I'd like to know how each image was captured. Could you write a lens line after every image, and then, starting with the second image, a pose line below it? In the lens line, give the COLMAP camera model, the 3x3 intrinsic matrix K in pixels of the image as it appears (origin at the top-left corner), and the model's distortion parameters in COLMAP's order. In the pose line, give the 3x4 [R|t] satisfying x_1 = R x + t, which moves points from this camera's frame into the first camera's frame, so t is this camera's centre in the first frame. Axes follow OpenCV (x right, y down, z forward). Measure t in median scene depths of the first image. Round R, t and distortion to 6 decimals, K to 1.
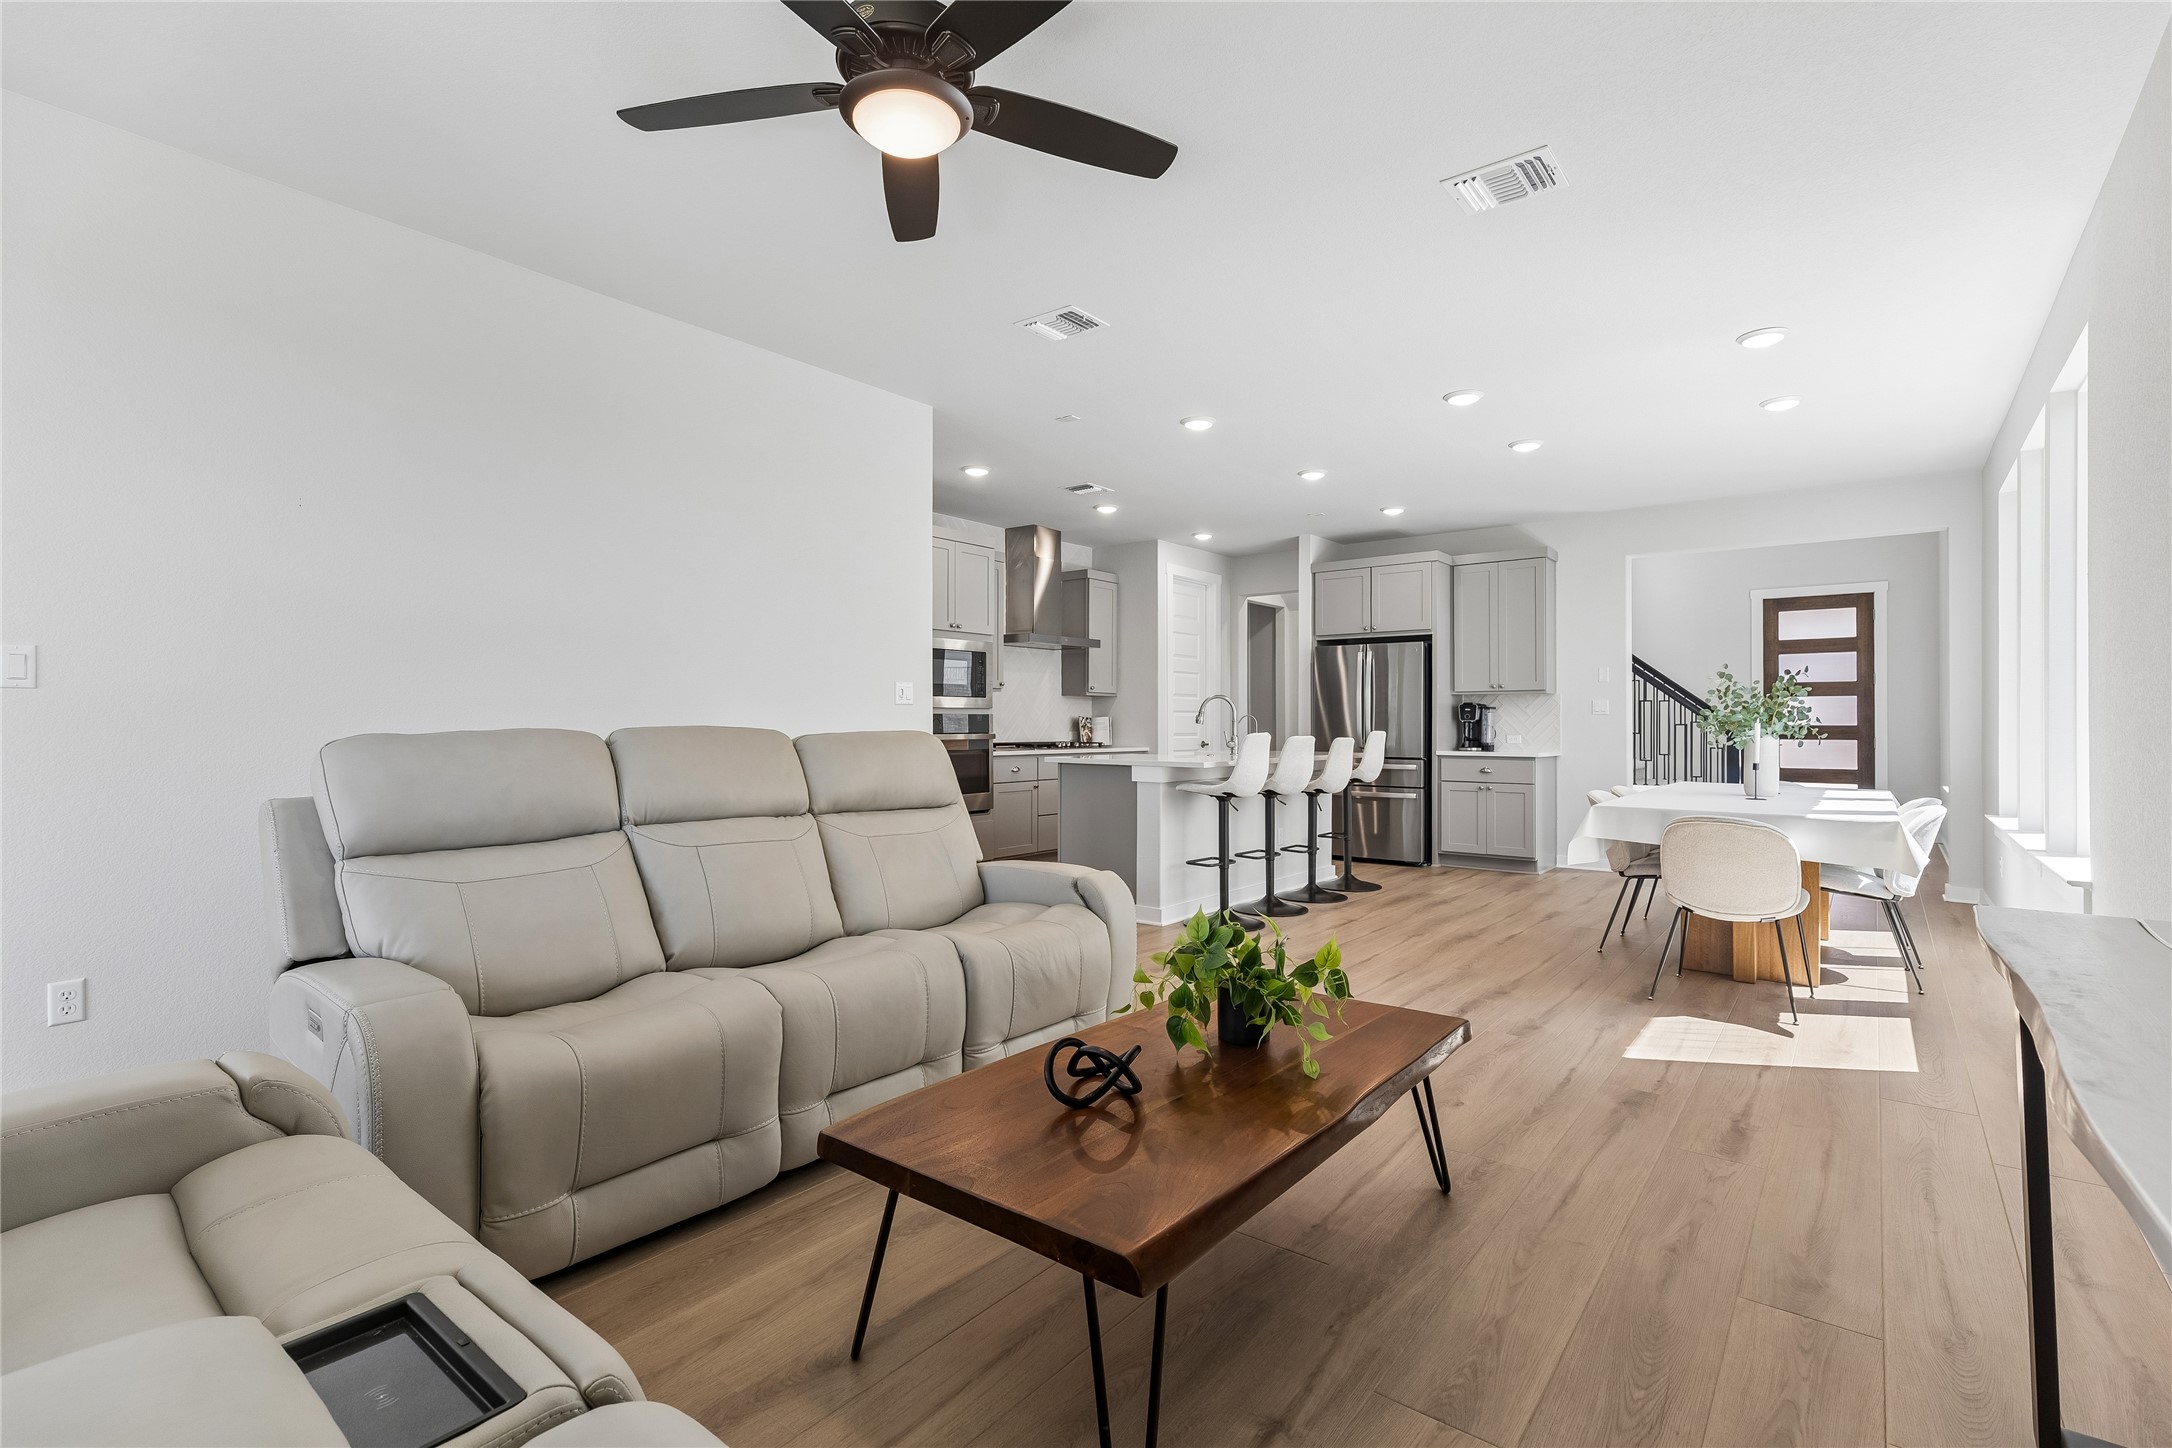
lens RADIAL K [[997.7, 0, 1099.8], [0, 997.7, 708.4], [0, 0, 1]] dist [0.002607, -0.000779]
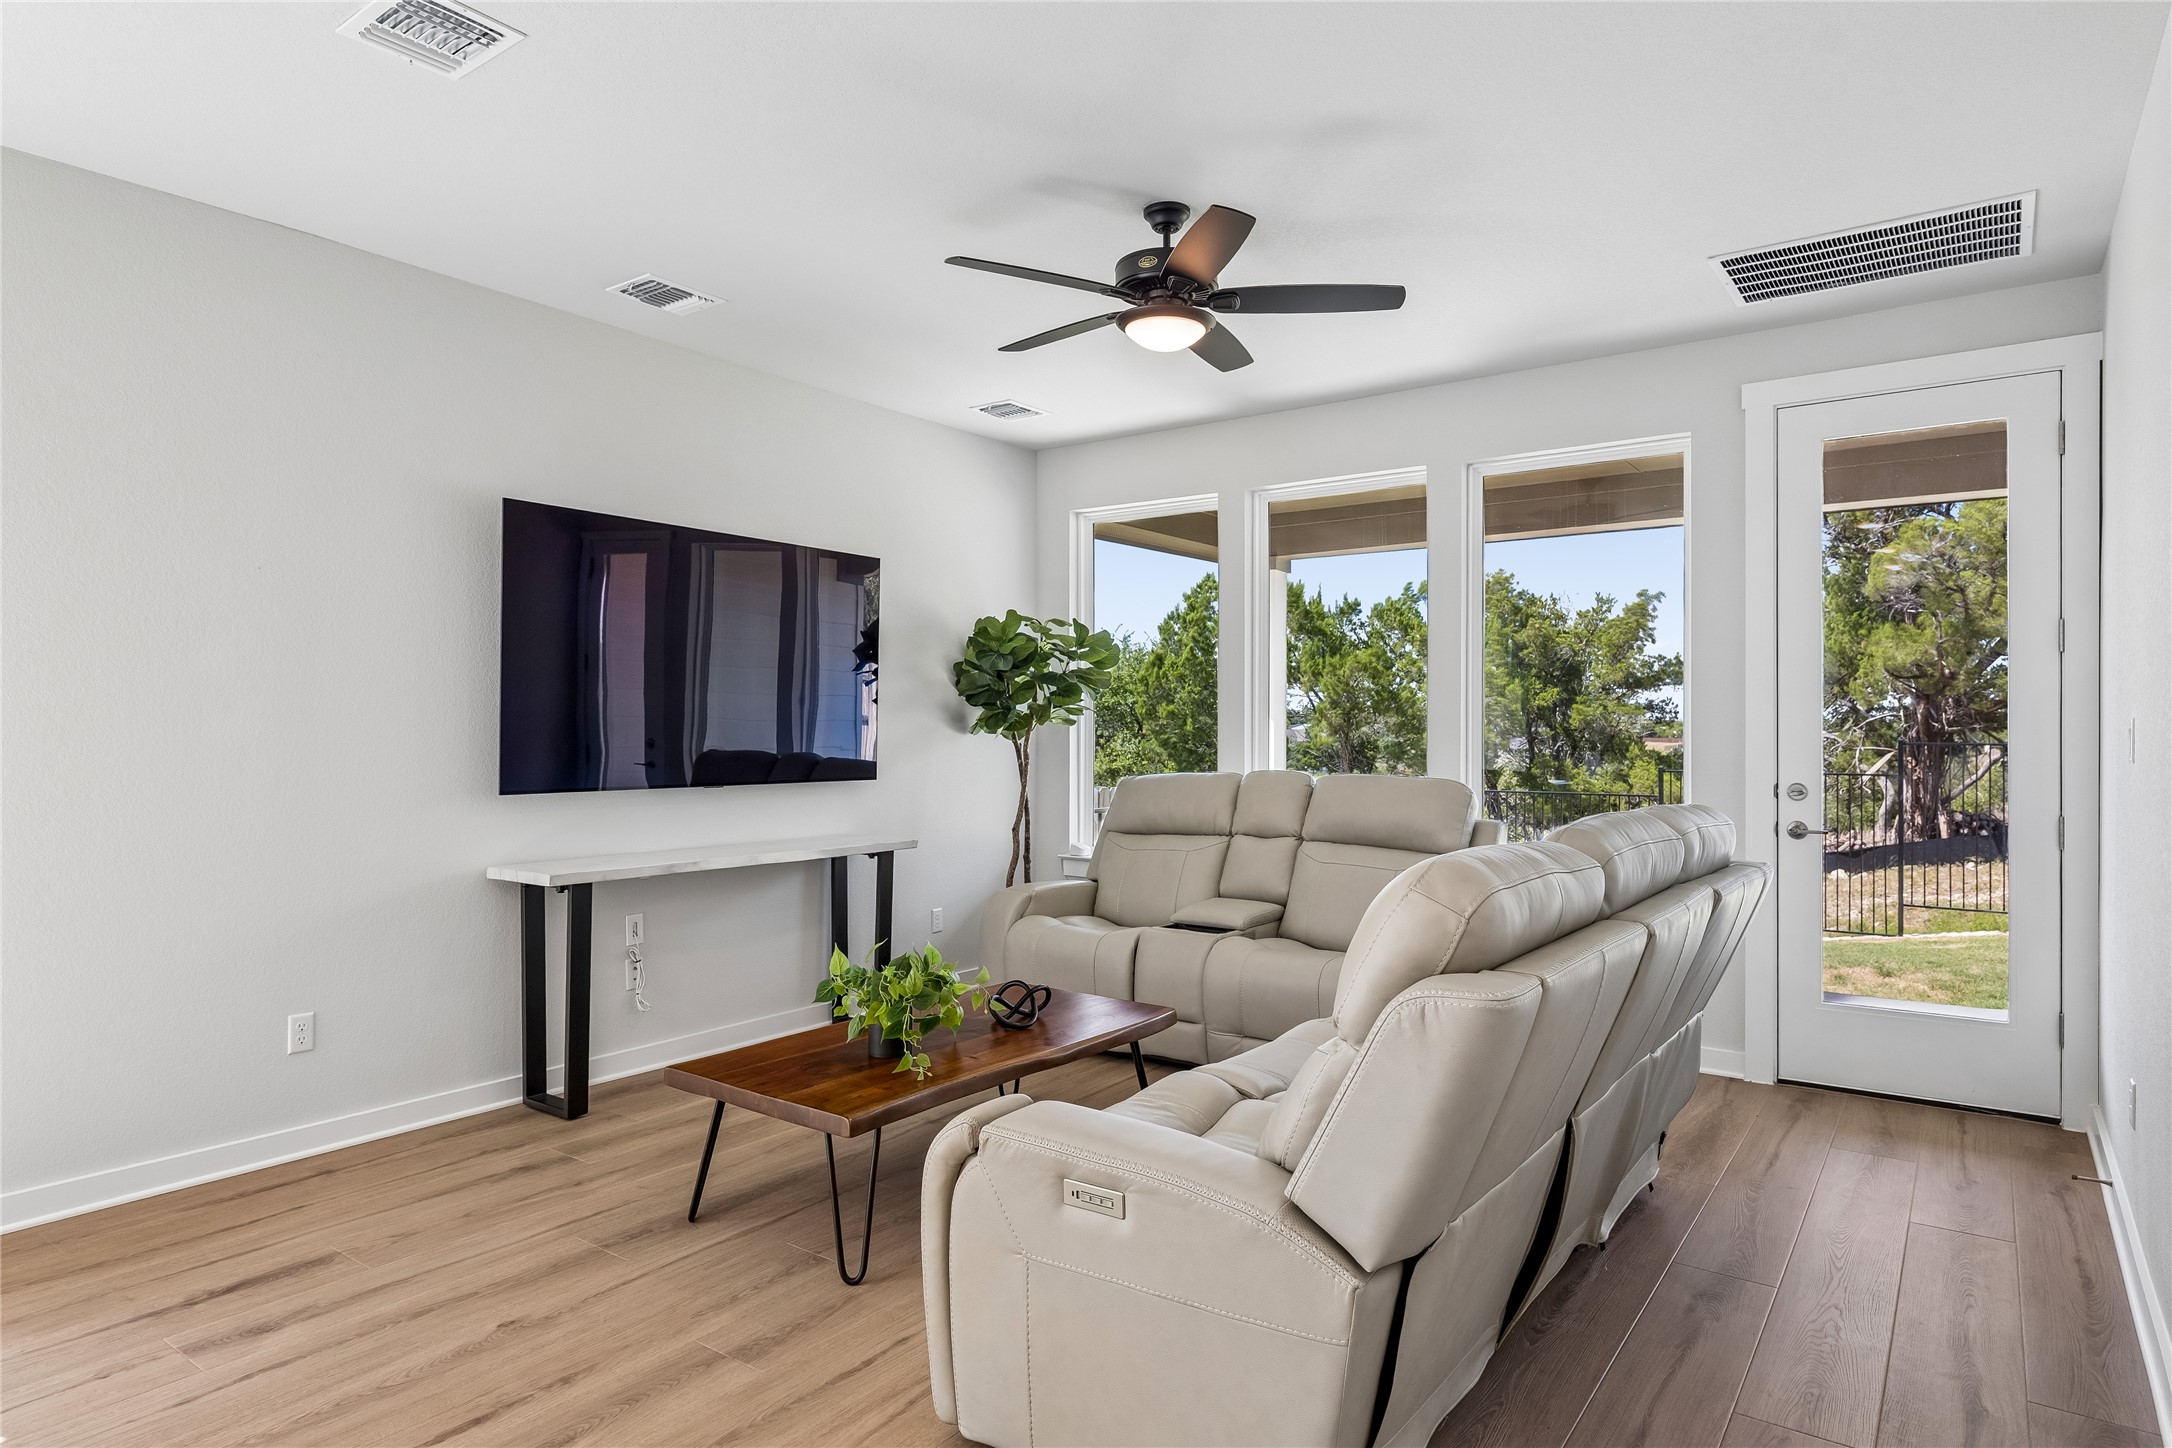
lens RADIAL K [[1225.0, 0, 1095.8], [0, 1225.0, 731.9], [0, 0, 1]] dist [0.002810, -0.000856]
pose [[-0.999404, -0.007225, -0.033763, -0.013398], [-0.006806, 0.999899, -0.012507, -0.010233], [0.033850, -0.012269, -0.999352, 0.701555]]
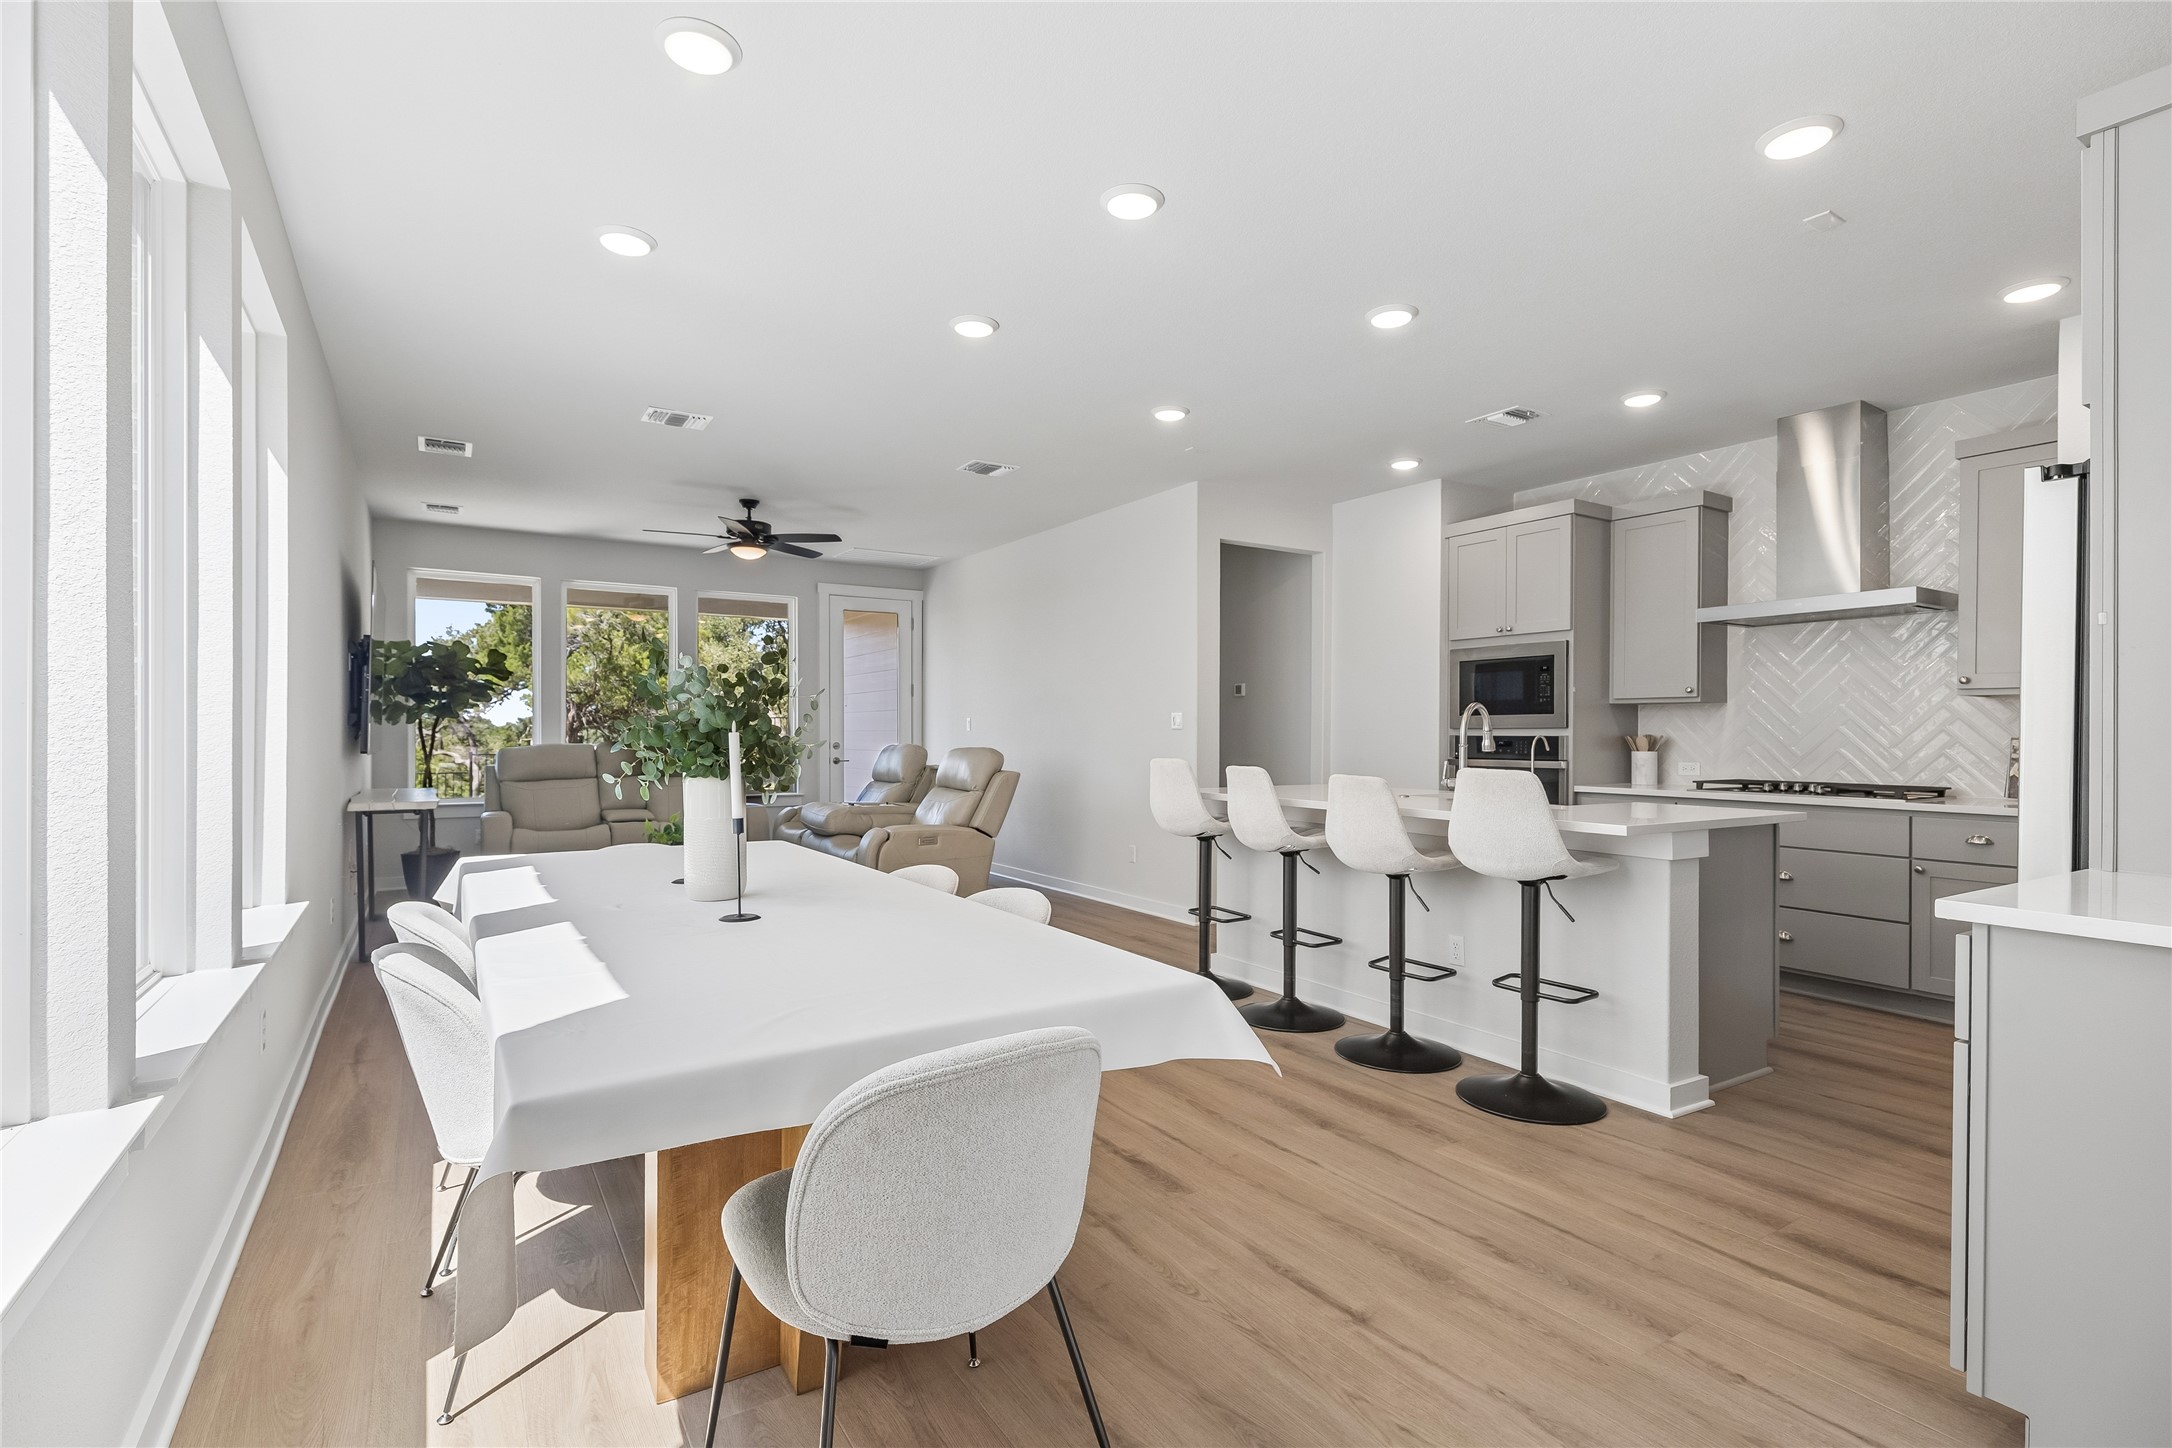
lens RADIAL K [[1015.6, 0, 1081.8], [0, 1015.6, 738.1], [0, 0, 1]] dist [0.004255, -0.001453]
pose [[-0.339486, -0.001734, -0.940610, 0.661695], [0.008635, 0.999950, -0.004961, 0.006856], [0.940572, -0.009807, -0.339454, 0.825652]]
